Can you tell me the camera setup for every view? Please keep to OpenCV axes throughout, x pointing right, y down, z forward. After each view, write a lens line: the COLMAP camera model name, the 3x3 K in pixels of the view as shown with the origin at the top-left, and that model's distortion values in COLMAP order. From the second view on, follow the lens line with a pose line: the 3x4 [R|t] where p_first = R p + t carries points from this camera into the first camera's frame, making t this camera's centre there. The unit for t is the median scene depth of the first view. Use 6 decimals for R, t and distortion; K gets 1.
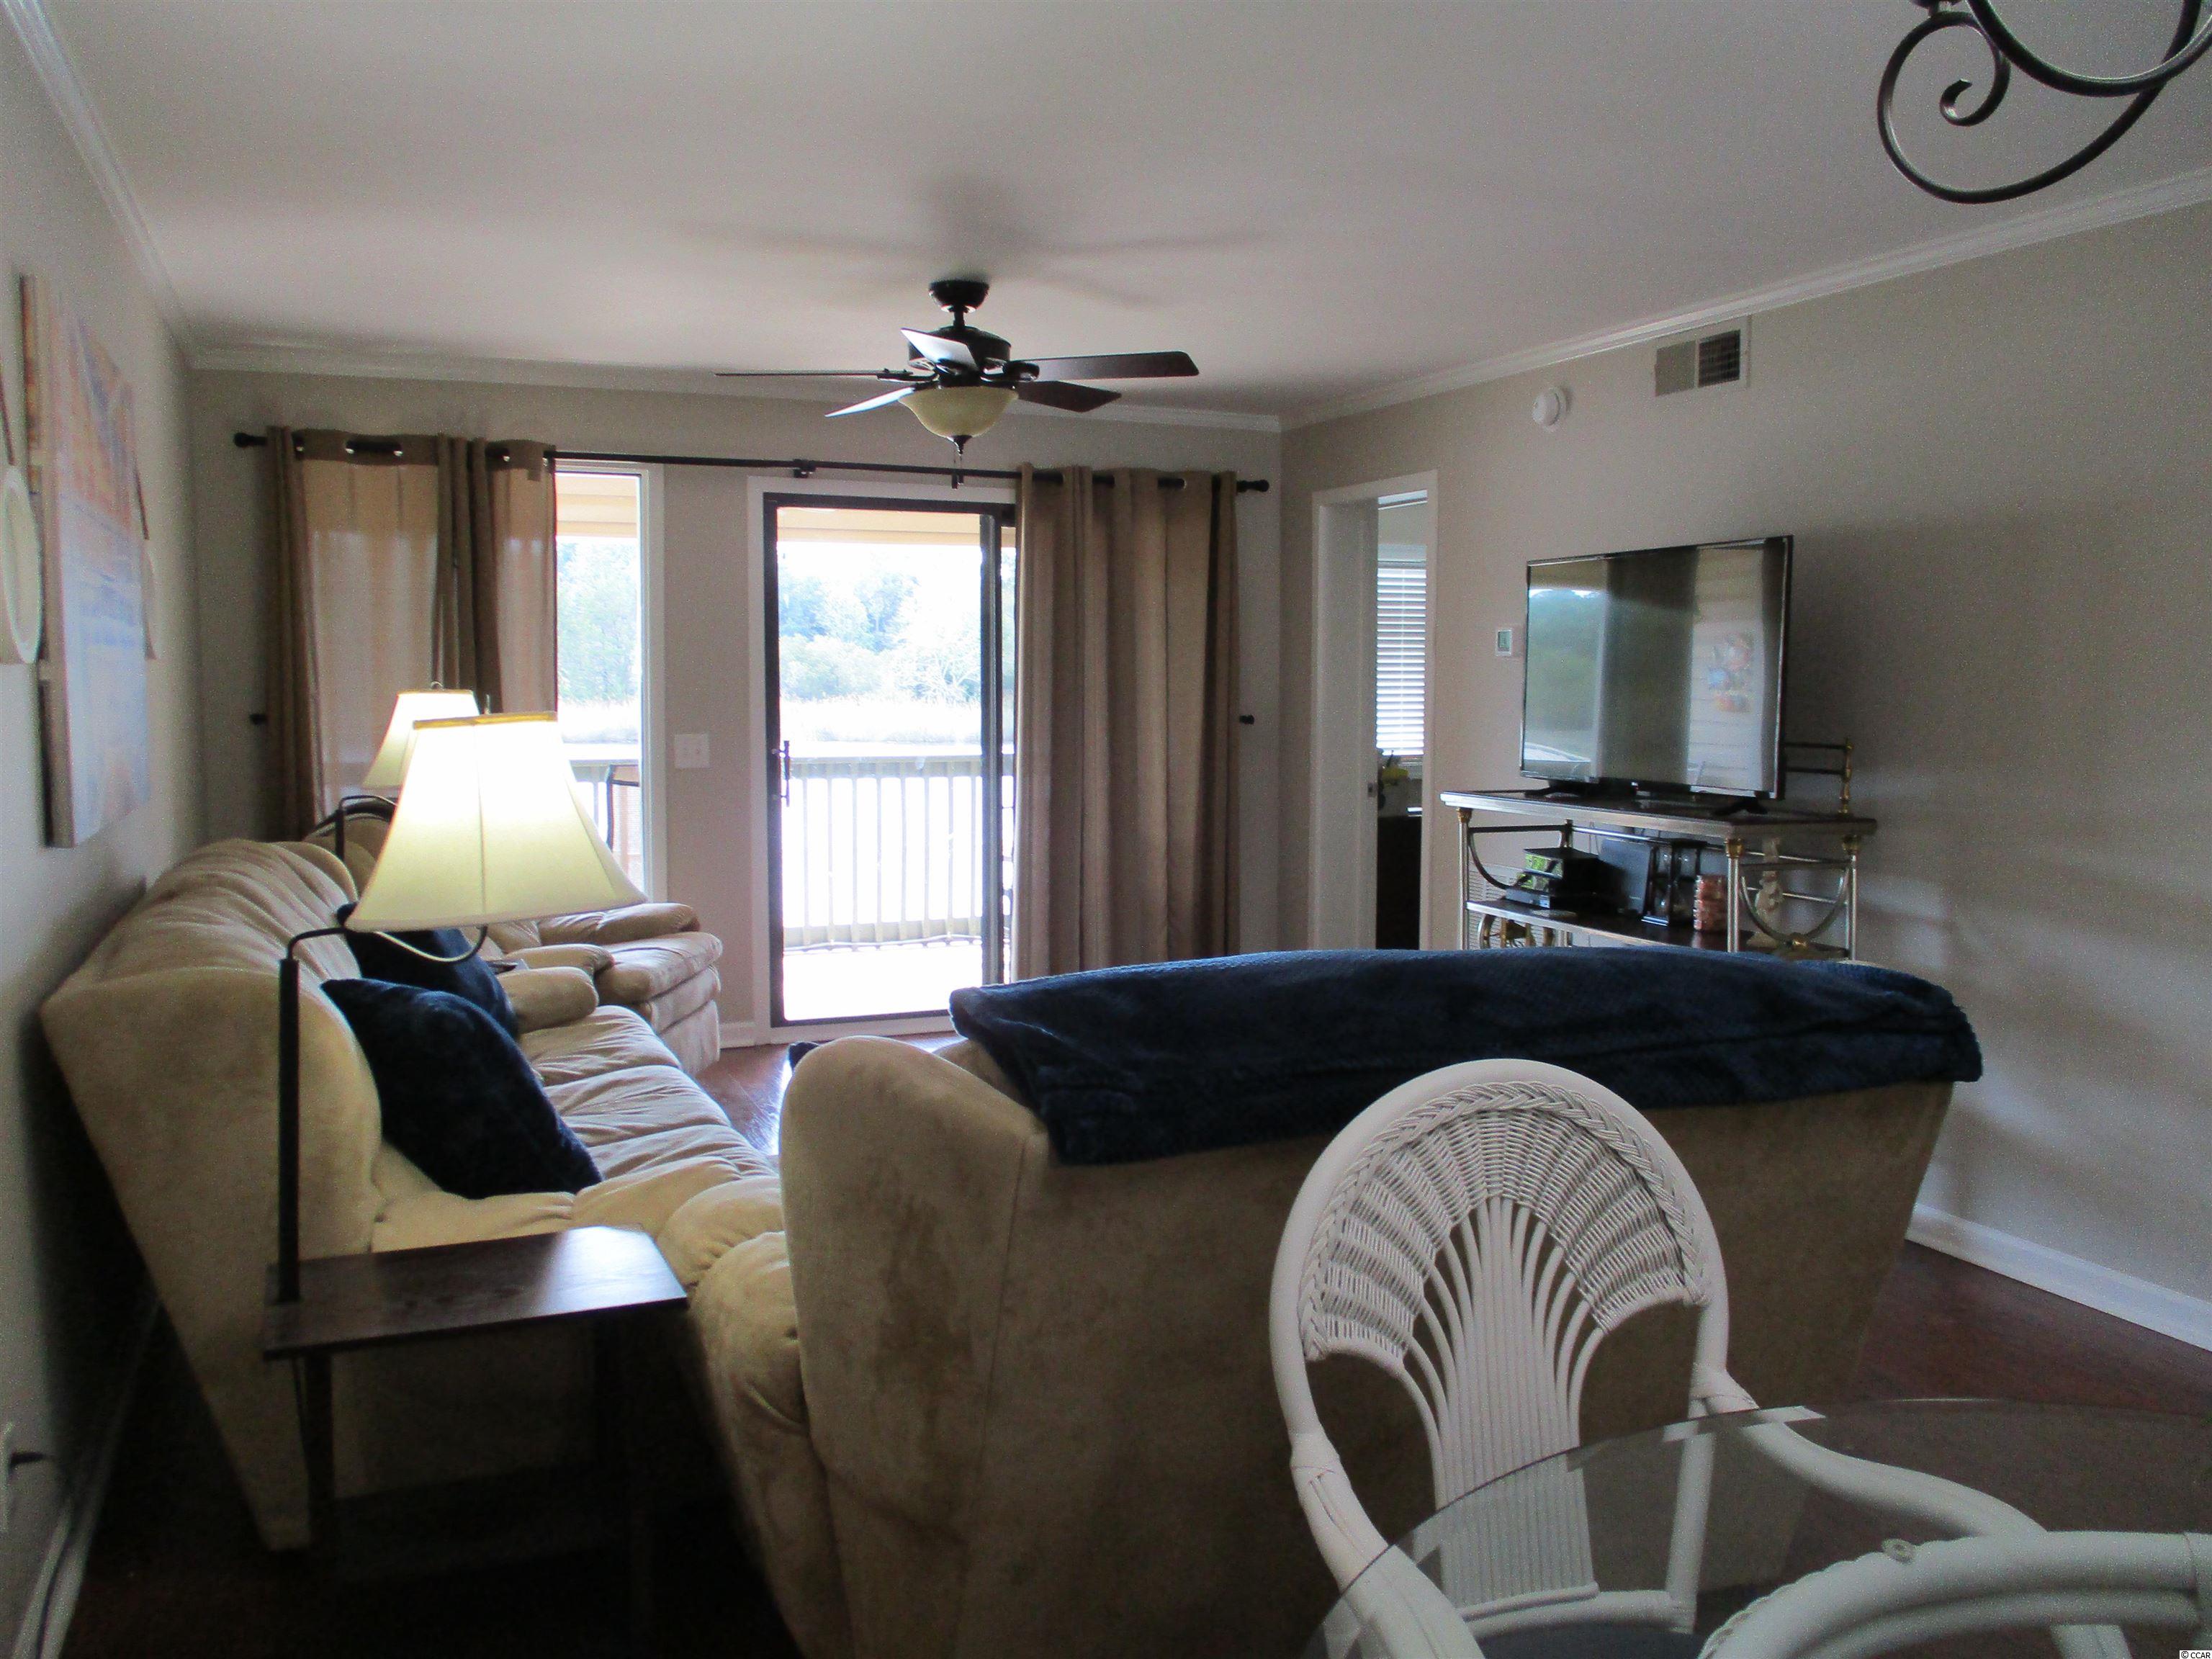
lens RADIAL K [[1828.1, 0, 1121.2], [0, 1828.1, 820.6], [0, 0, 1]] dist [-0.035328, 0.014137]
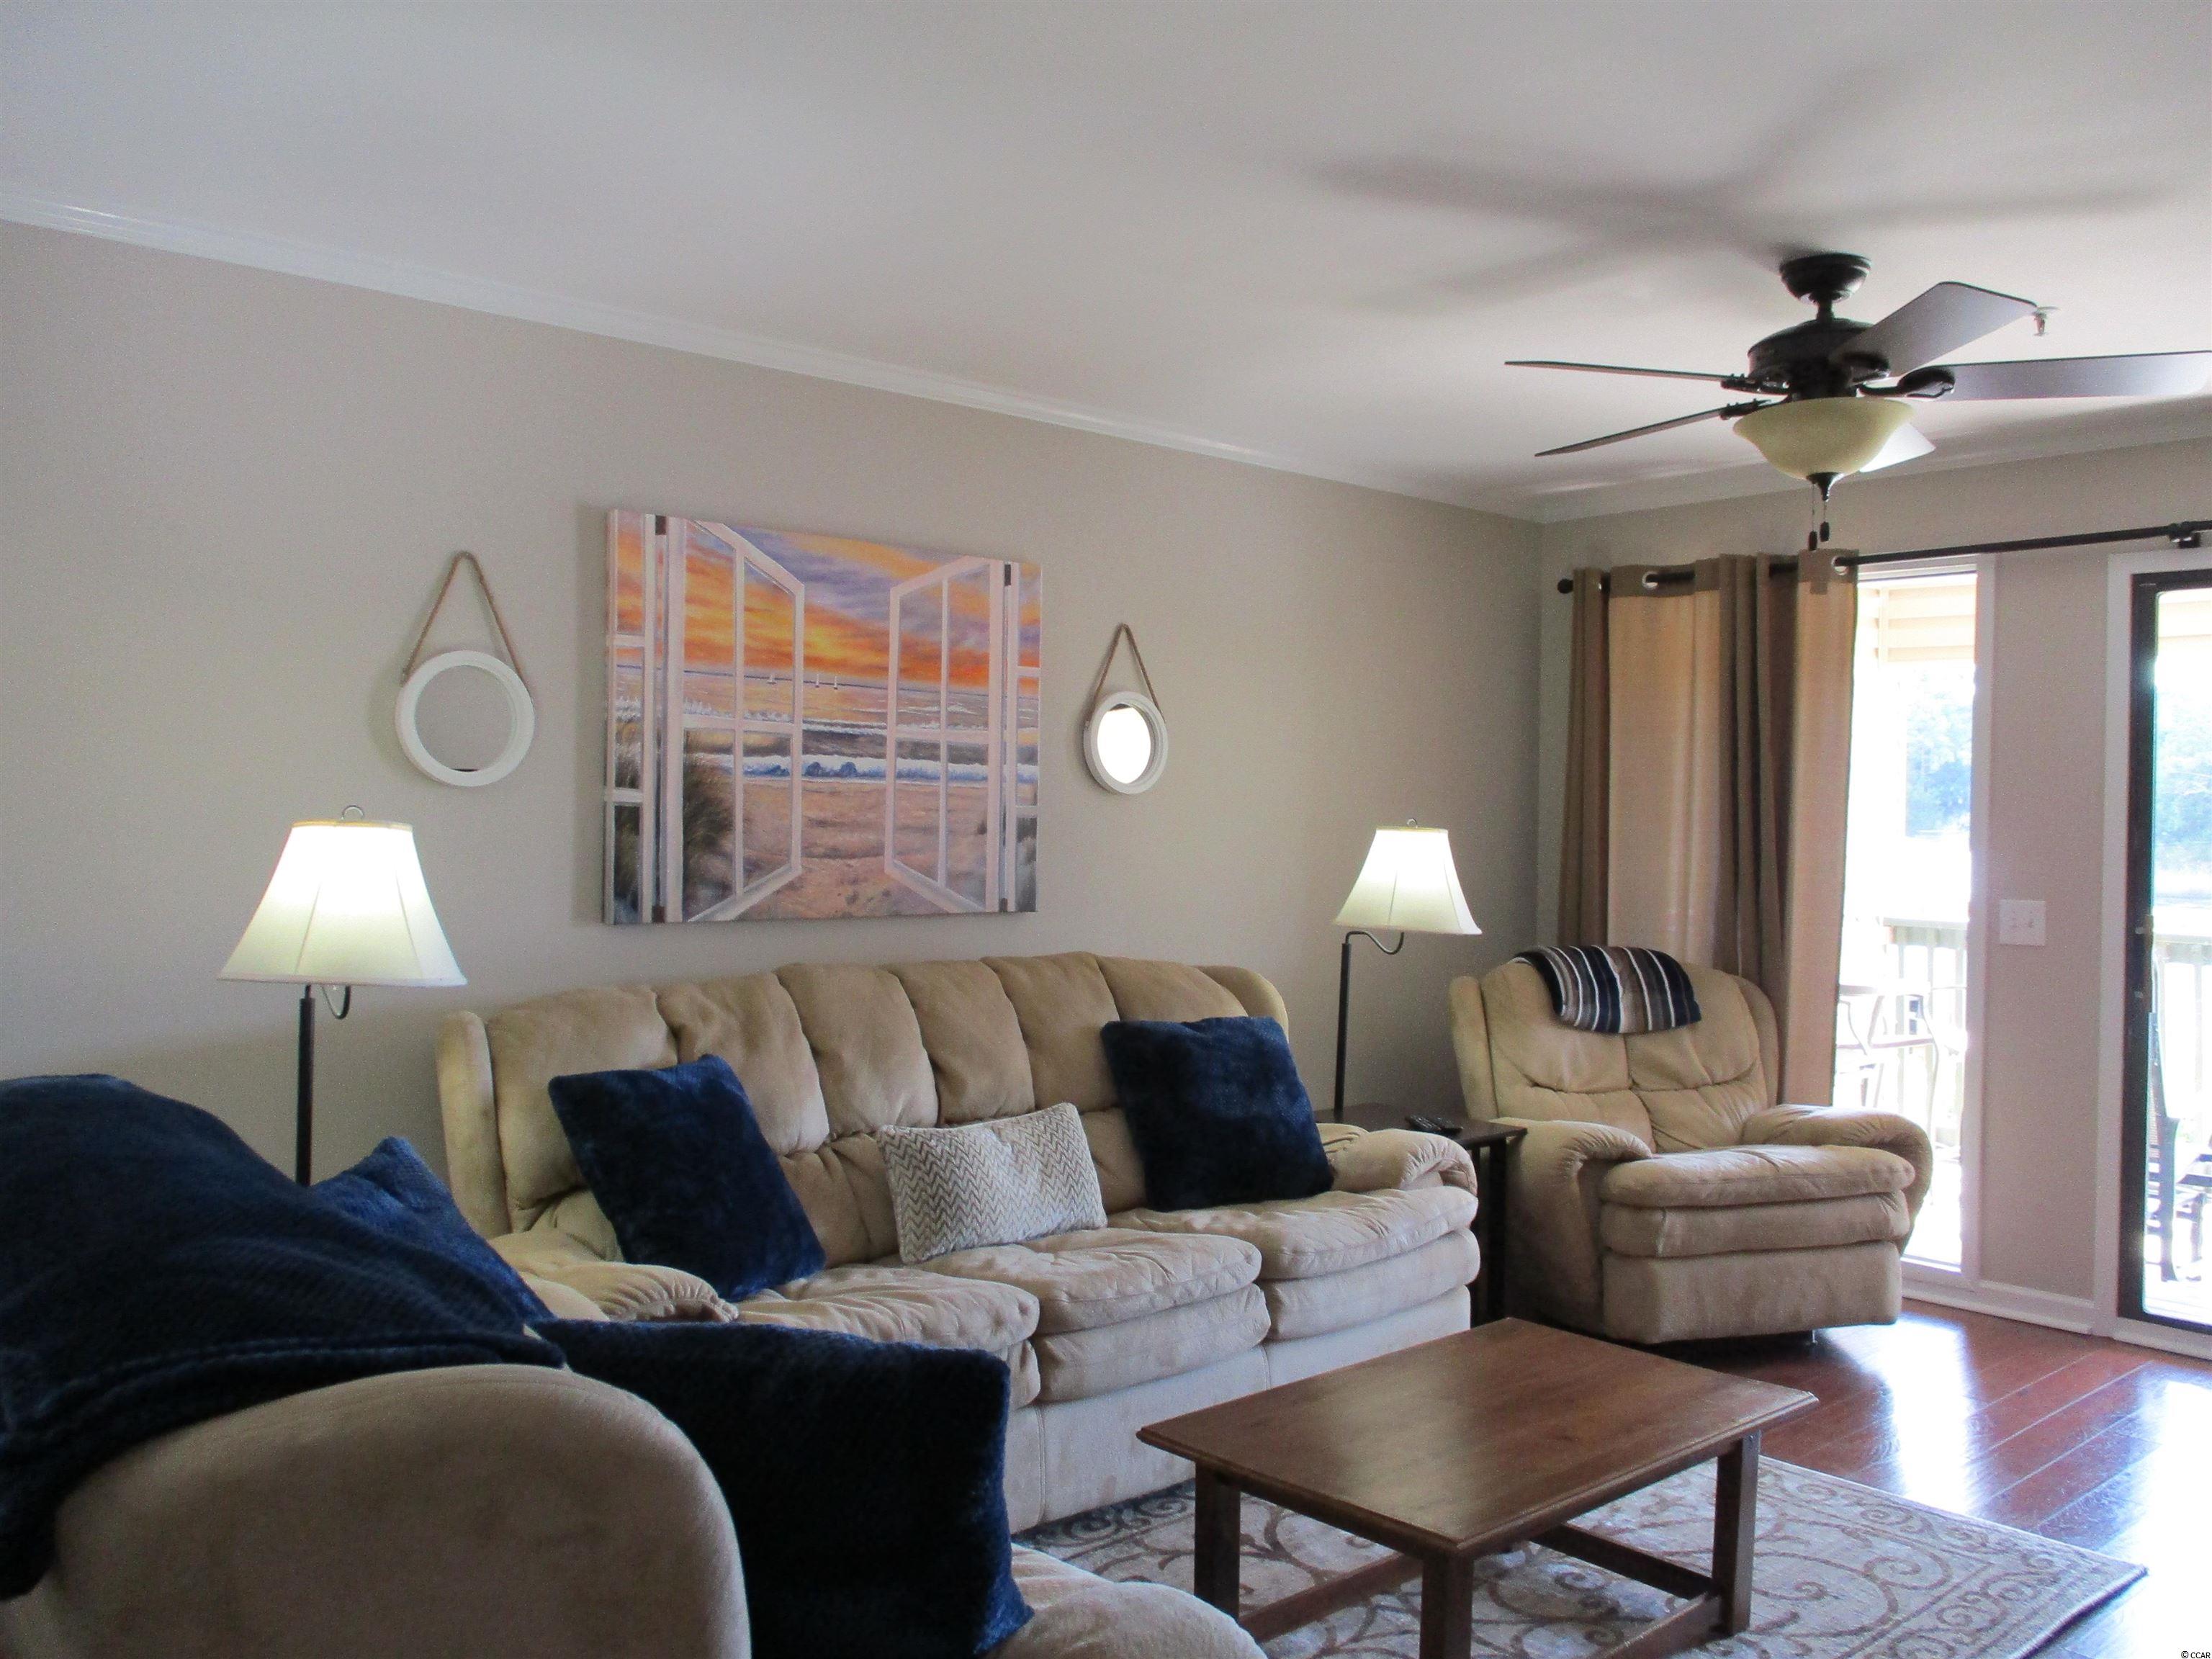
lens RADIAL K [[1828.1, 0, 1103.9], [0, 1828.1, 829.2], [0, 0, 1]] dist [-0.035328, 0.014137]
pose [[0.322157, 0.009990, -0.946633, 0.354366], [-0.091236, 0.995617, -0.020543, -0.026283], [0.942279, 0.092985, 0.321657, 0.387990]]
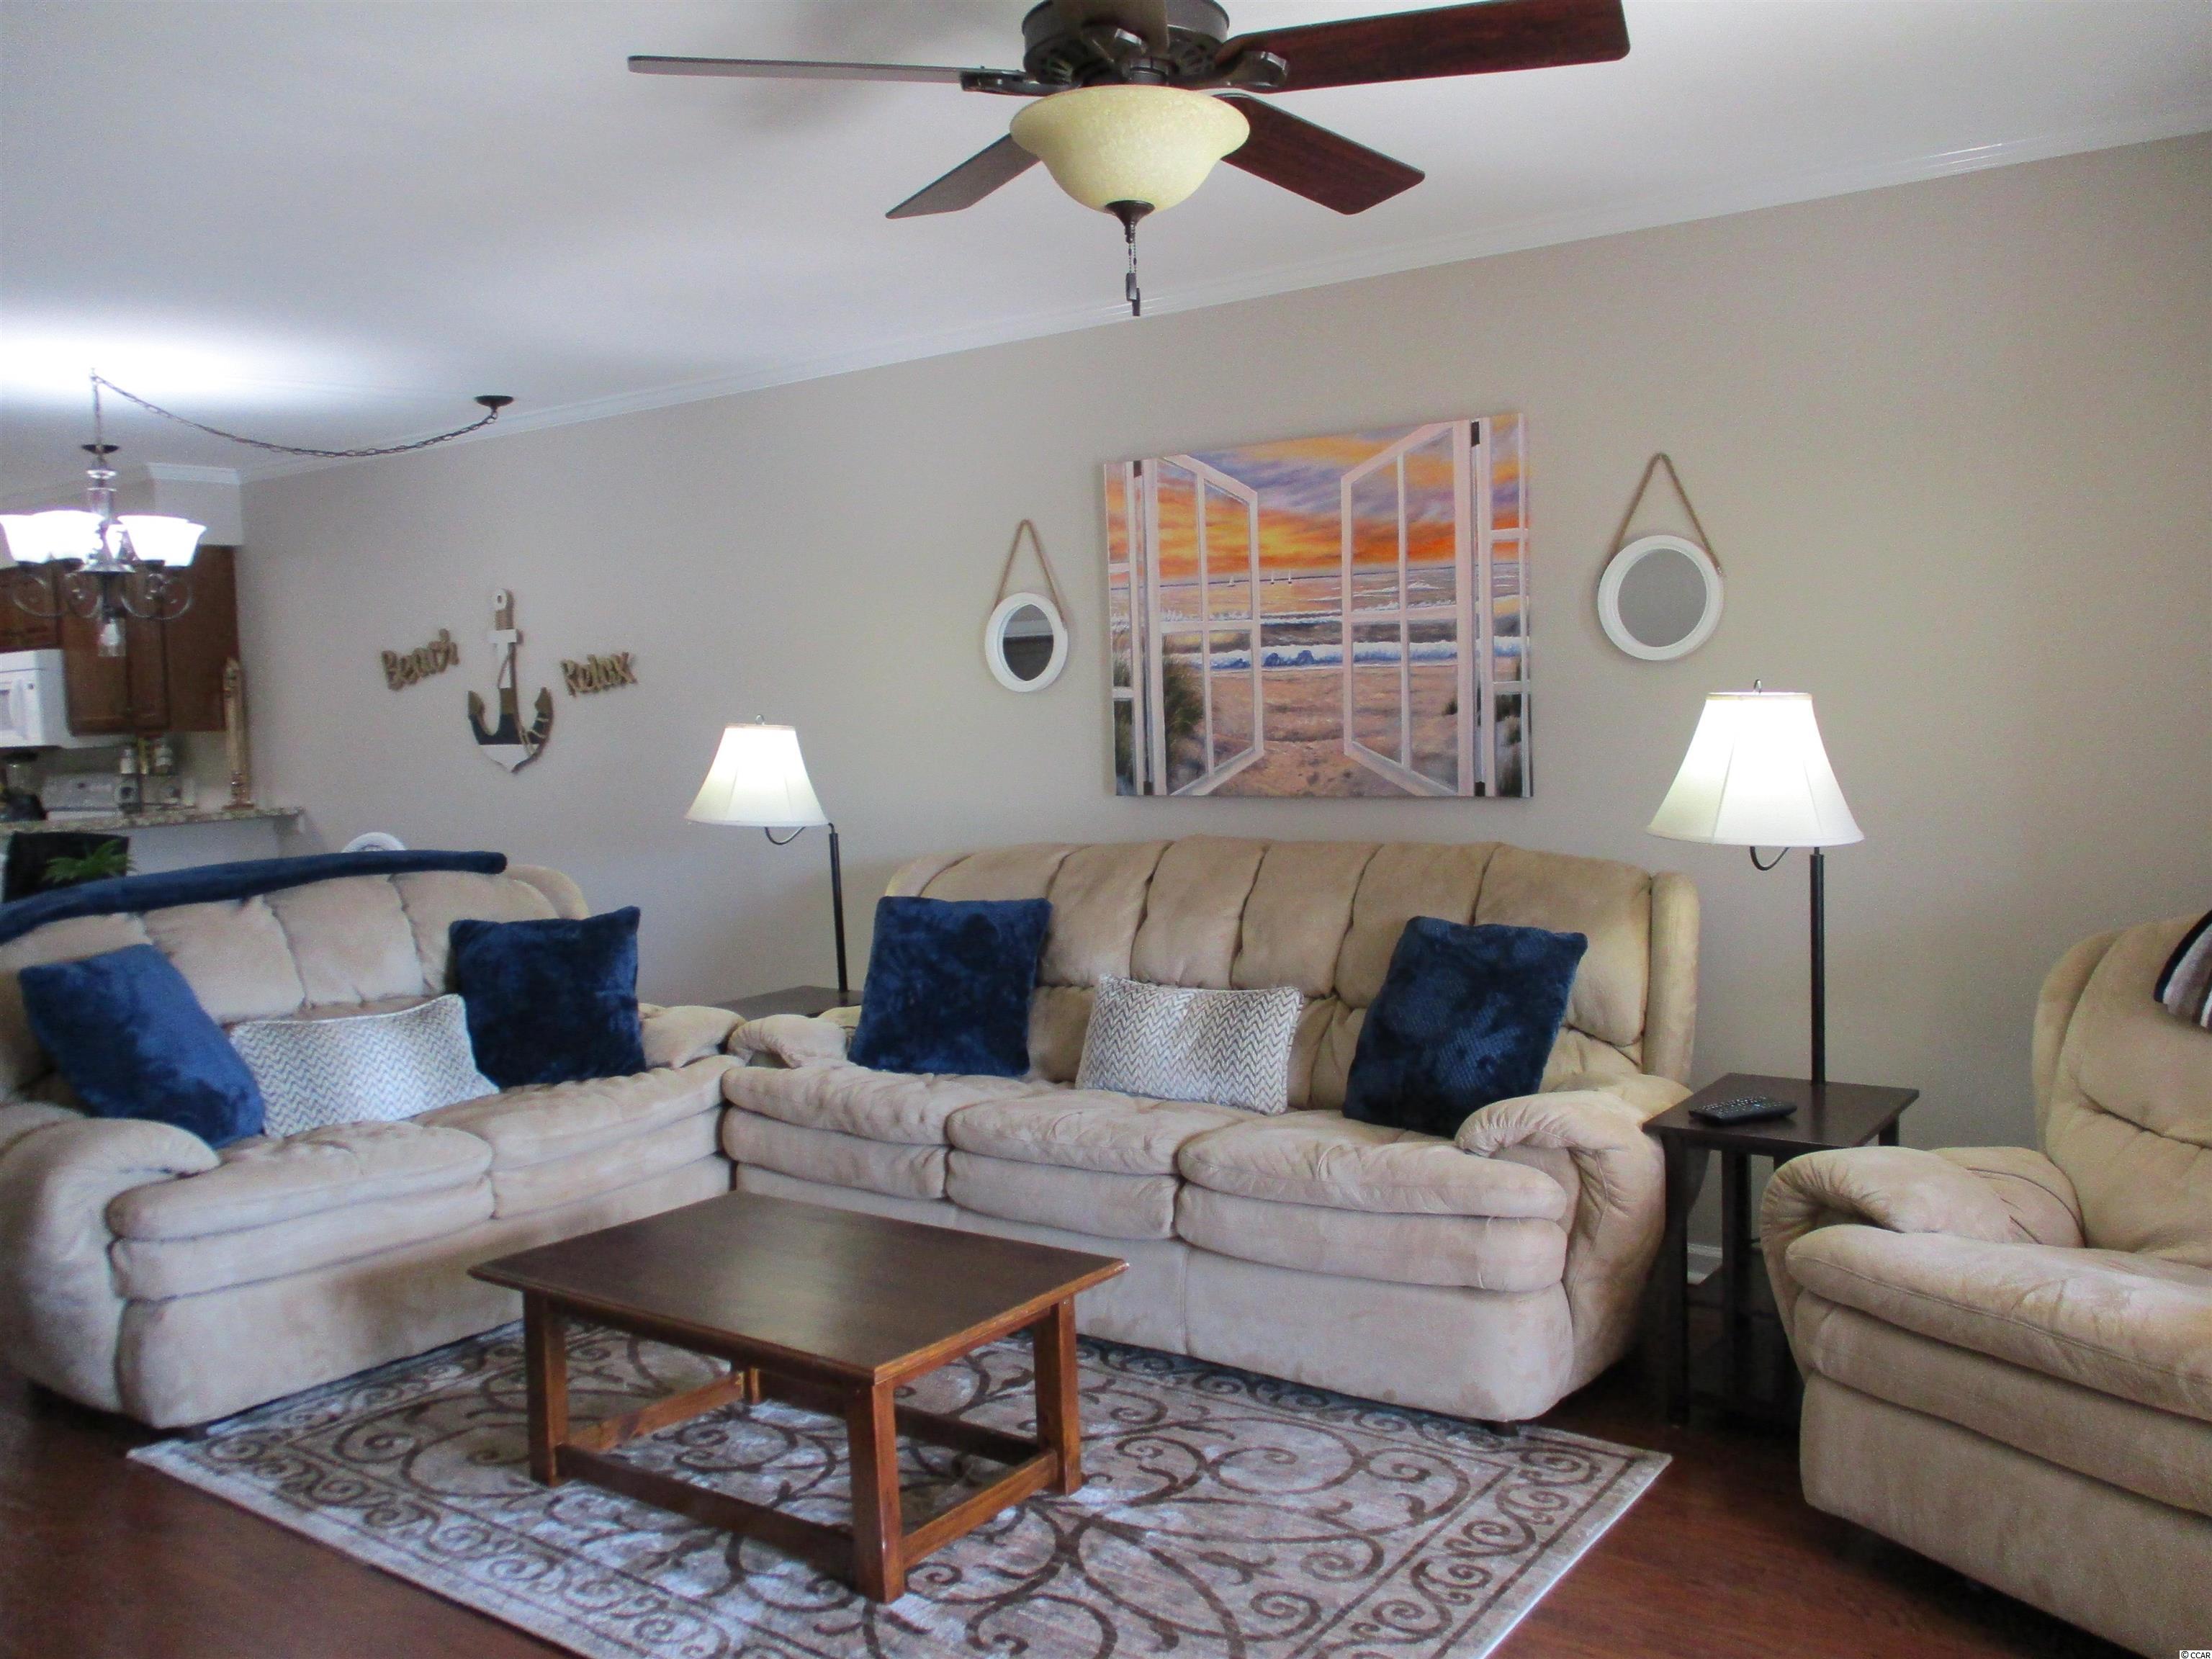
lens RADIAL K [[1828.1, 0, 1111.4], [0, 1828.1, 826.4], [0, 0, 1]] dist [-0.035328, 0.014137]
pose [[-0.854639, 0.056043, -0.516190, 0.134627], [-0.014733, 0.991140, 0.132001, -0.078824], [0.519014, 0.120418, -0.846241, 1.058118]]
